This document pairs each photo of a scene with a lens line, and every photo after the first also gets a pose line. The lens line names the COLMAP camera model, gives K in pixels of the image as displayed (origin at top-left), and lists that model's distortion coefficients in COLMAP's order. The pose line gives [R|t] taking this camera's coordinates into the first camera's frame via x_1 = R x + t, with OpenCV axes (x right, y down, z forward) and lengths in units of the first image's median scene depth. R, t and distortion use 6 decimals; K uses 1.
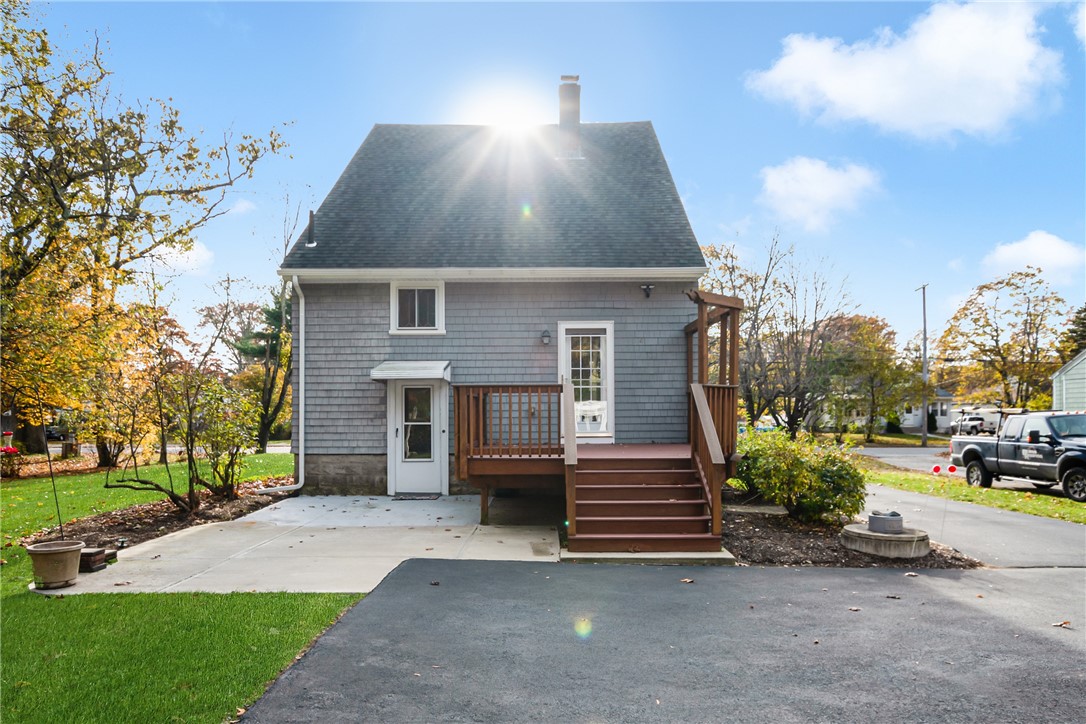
lens RADIAL K [[702.8, 0, 544.2], [0, 702.8, 410.6], [0, 0, 1]] dist [-0.001313, 0.001166]
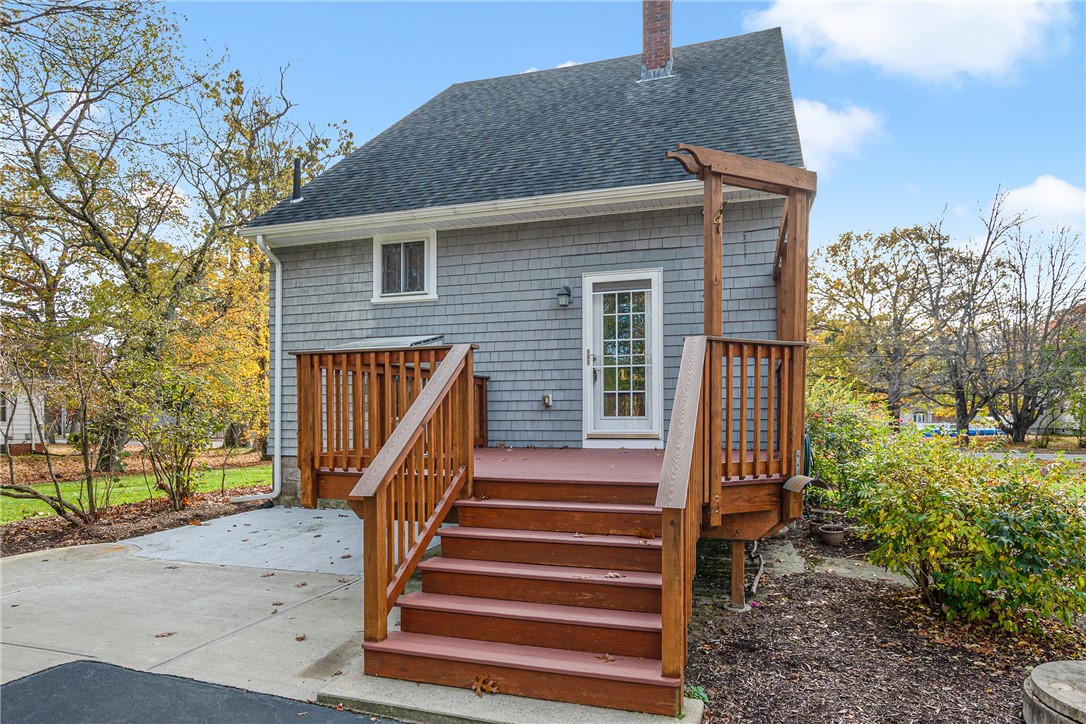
lens RADIAL K [[656.1, 0, 543.3], [0, 656.1, 415.8], [0, 0, 1]] dist [0.000464, 0.001282]
pose [[0.956348, 0.001156, -0.292226, 0.172819], [0.000582, 0.999983, 0.005862, 0.011209], [0.292228, -0.005776, 0.956331, 0.361245]]
